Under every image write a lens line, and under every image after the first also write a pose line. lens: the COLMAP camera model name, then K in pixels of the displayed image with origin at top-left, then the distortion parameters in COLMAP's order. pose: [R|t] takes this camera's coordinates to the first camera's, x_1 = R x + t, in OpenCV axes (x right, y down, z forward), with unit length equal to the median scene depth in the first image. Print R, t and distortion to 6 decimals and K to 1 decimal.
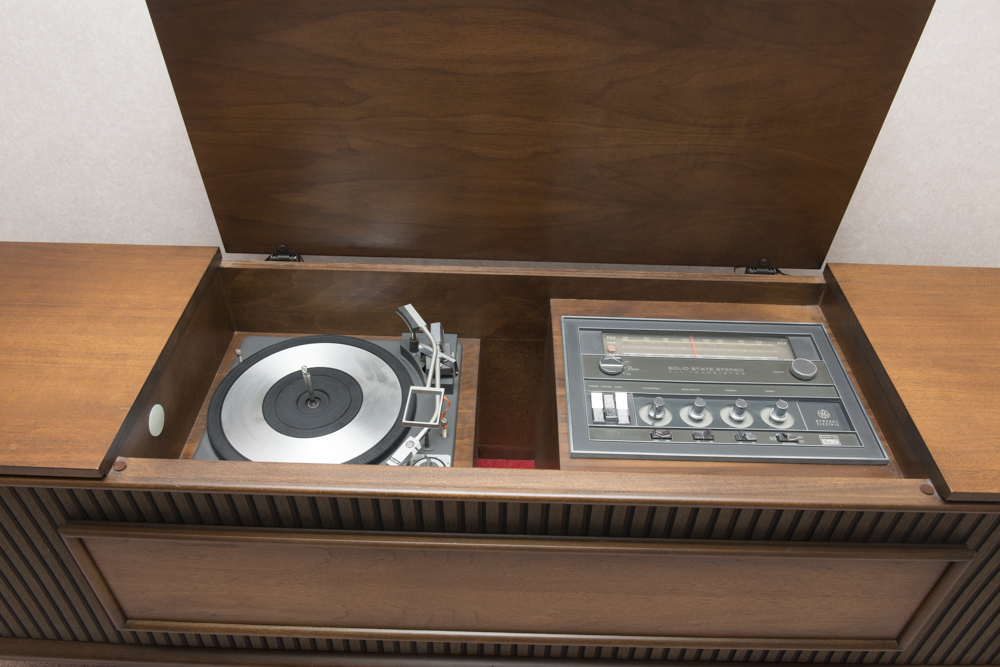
lens RADIAL K [[745.5, 0, 500.0], [0, 745.5, 333.5], [0, 0, 1]] dist [-0.038108, -0.005278]
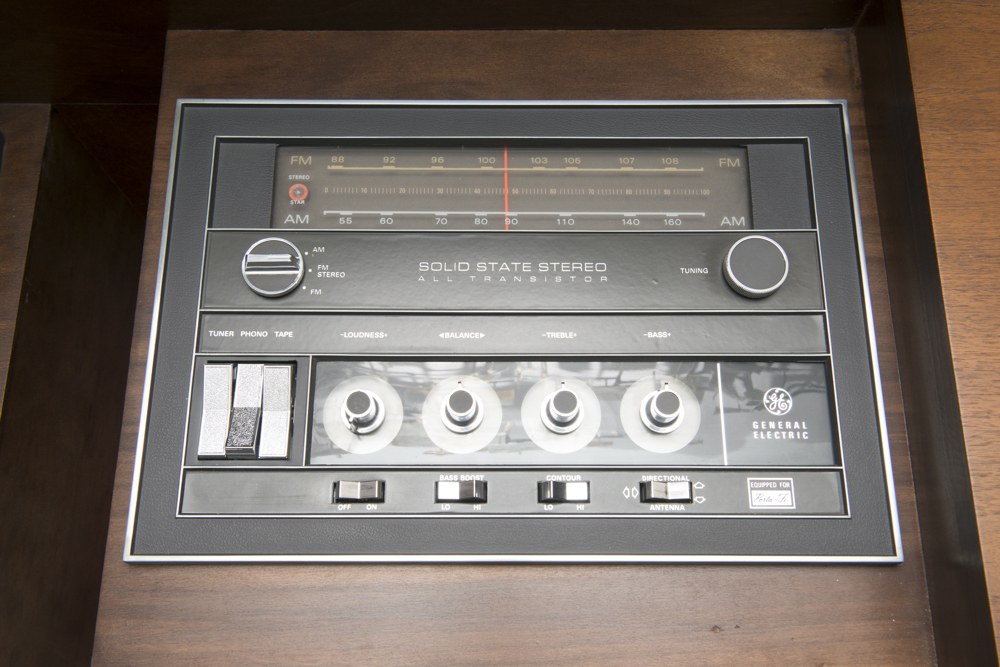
lens RADIAL K [[985.7, 0, 500.0], [0, 985.7, 333.5], [0, 0, 1]] dist [0.024916, 0.014321]
pose [[0.999646, -0.023298, -0.012860, 0.286046], [0.026576, 0.848806, 0.528036, -0.212060], [-0.001387, -0.528191, 0.849125, 0.544485]]
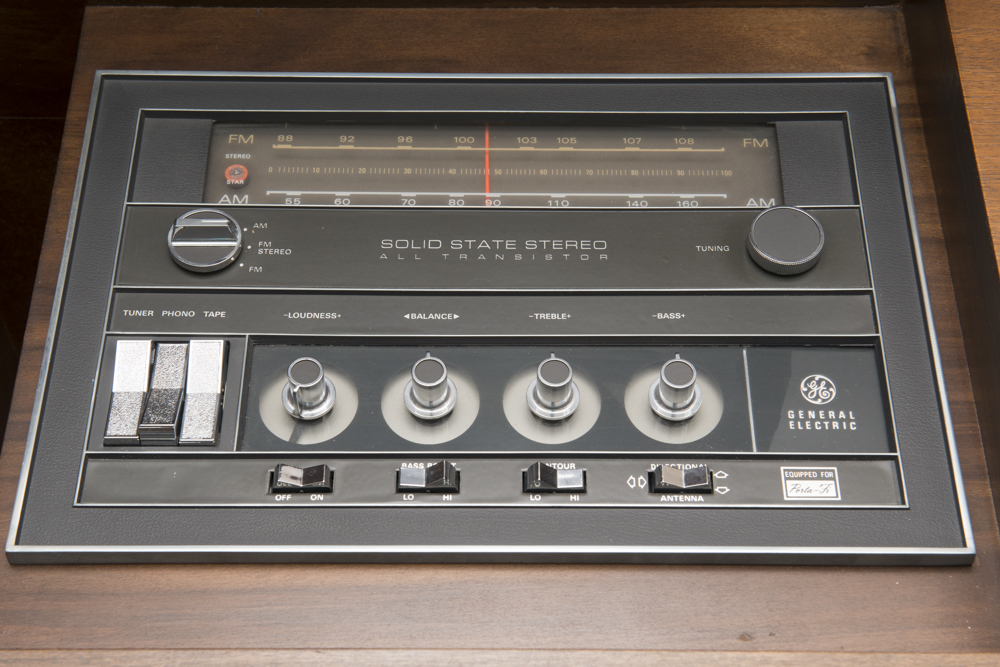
lens RADIAL K [[1706.0, 0, 500.0], [0, 1706.0, 333.5], [0, 0, 1]] dist [0.137730, -0.151051]
pose [[0.999711, -0.023334, -0.005782, 0.293444], [0.024035, 0.965040, 0.260999, -0.118511], [-0.000510, -0.261063, 0.965322, 0.254844]]
